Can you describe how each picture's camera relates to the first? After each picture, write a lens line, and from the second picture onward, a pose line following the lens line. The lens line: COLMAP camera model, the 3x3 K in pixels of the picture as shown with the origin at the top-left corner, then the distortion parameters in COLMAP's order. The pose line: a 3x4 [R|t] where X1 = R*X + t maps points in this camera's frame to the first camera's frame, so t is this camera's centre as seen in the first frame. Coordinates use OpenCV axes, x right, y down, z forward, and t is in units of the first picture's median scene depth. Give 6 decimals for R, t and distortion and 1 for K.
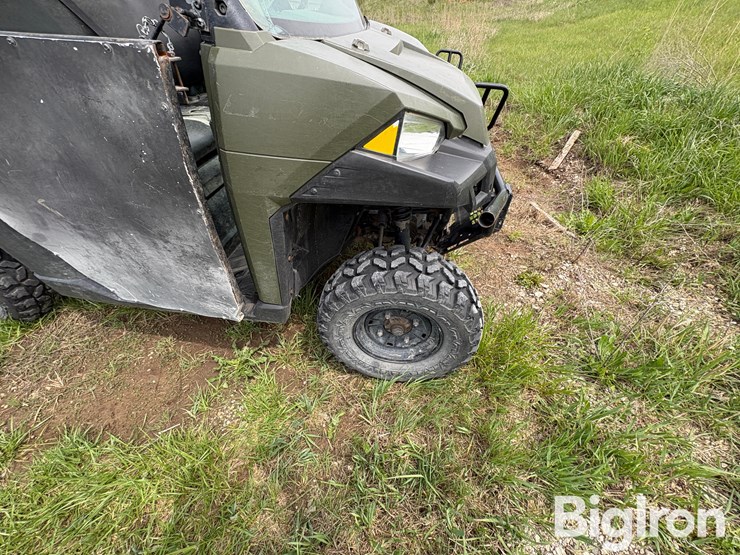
lens RADIAL K [[295.2, 0, 369.2], [0, 295.2, 277.2], [0, 0, 1]] dist [0.000816, 0.000026]
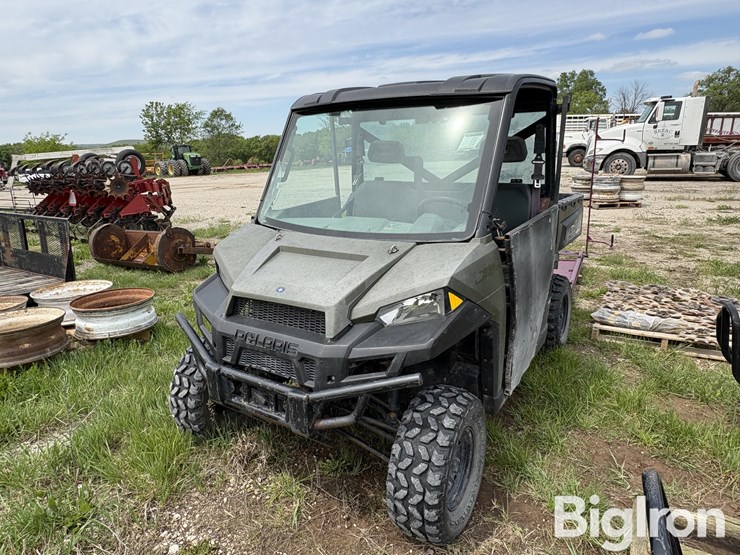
lens RADIAL K [[479.3, 0, 370.0], [0, 479.3, 277.5], [0, 0, 1]] dist [0.001469, 0.001411]
pose [[-0.397594, 0.265114, -0.878427, 2.334767], [-0.598477, 0.650748, 0.467282, -2.309743], [0.695517, 0.711507, -0.100069, 1.855238]]
